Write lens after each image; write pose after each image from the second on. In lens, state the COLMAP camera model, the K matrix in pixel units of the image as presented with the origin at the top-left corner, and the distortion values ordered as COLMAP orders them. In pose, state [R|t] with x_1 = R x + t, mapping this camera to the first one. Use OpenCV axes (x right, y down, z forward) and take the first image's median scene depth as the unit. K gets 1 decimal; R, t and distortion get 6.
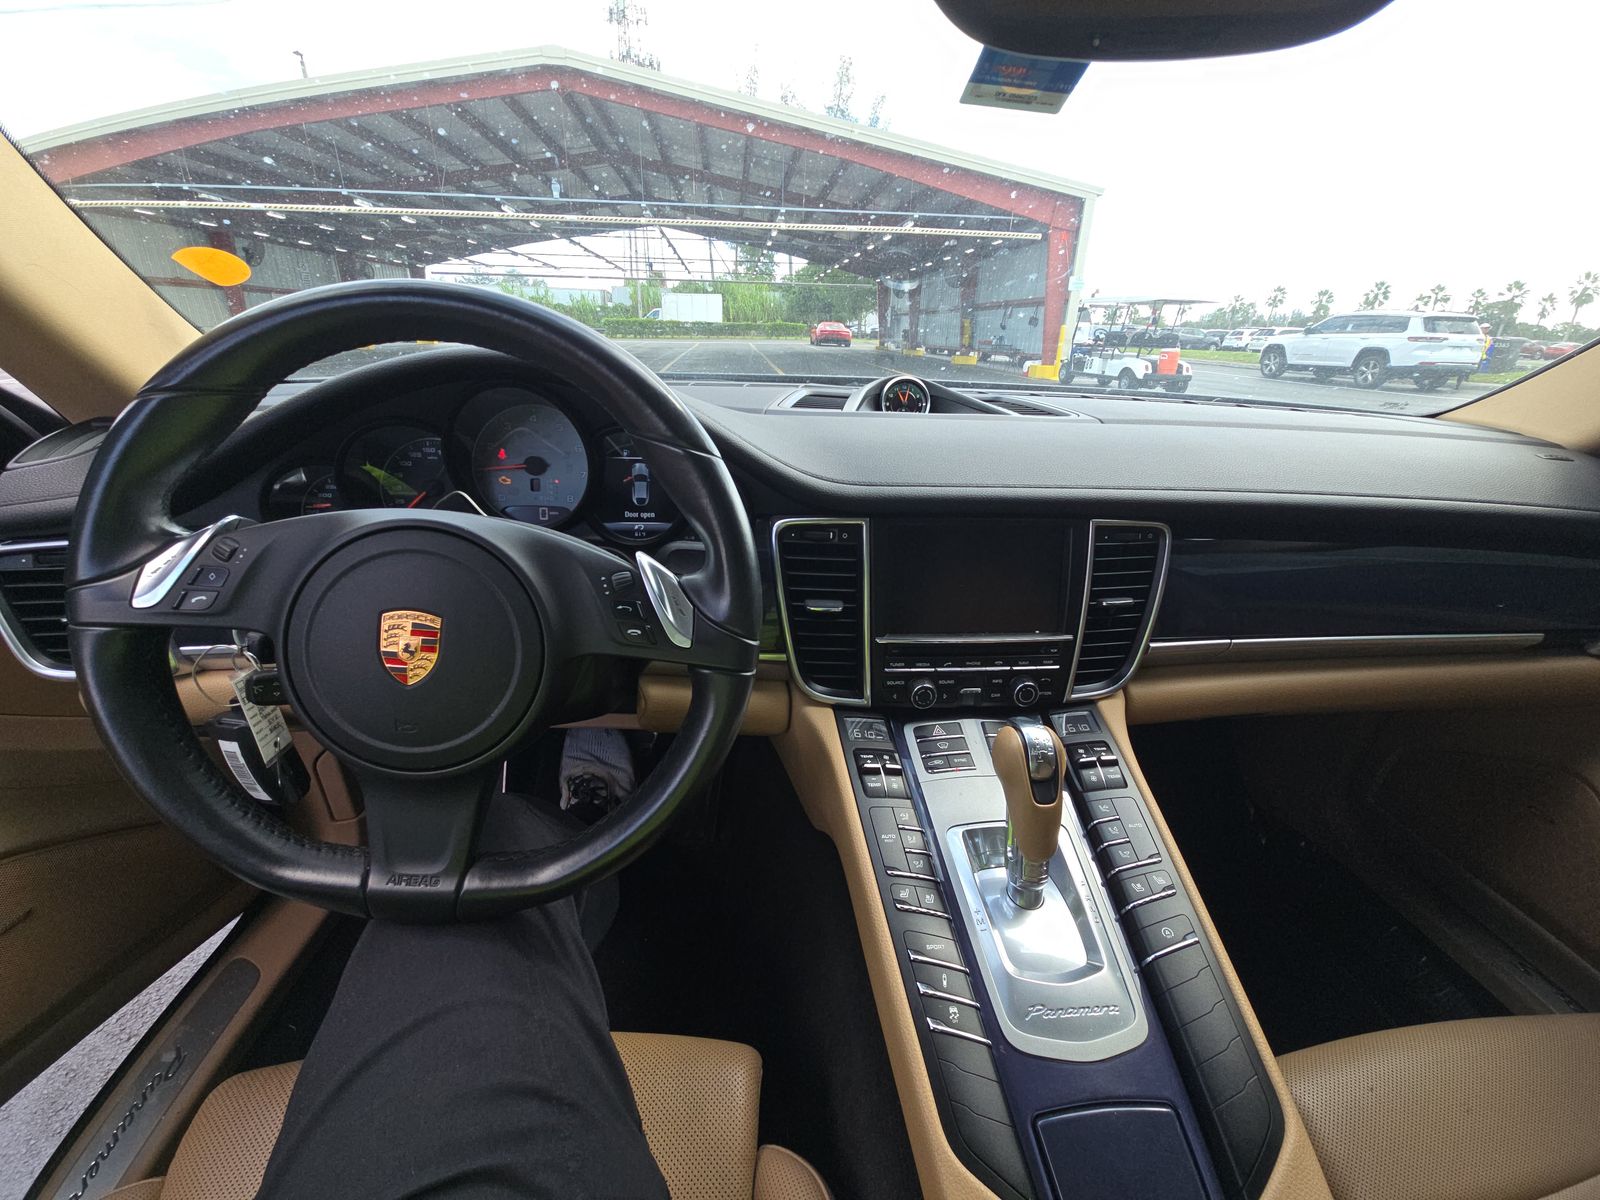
lens RADIAL K [[643.2, 0, 797.3], [0, 643.2, 601.5], [0, 0, 1]] dist [0.003688, -0.004879]
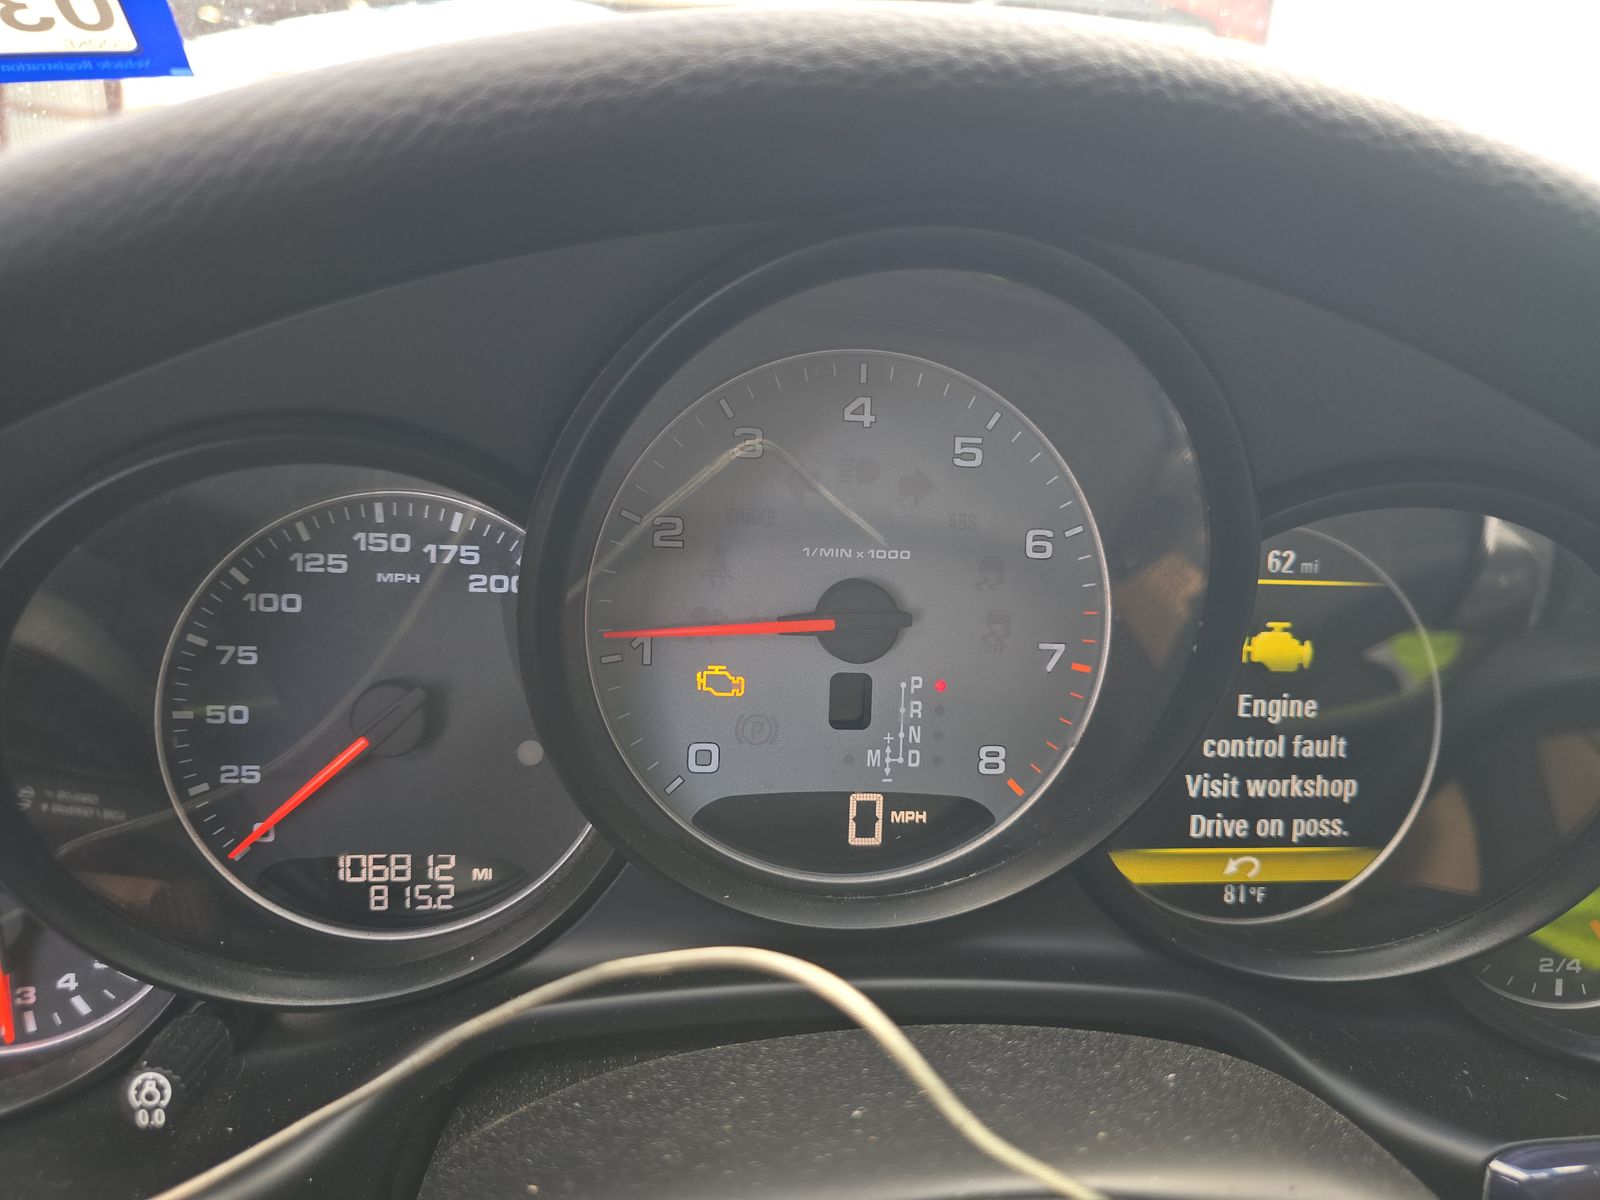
lens RADIAL K [[1061.0, 0, 807.6], [0, 1061.0, 603.1], [0, 0, 1]] dist [0.001247, 0.000009]
pose [[0.999291, 0.020799, 0.031377, -0.448397], [-0.020018, 0.999487, -0.024995, -0.213164], [-0.031881, 0.024349, 0.999195, 0.648168]]
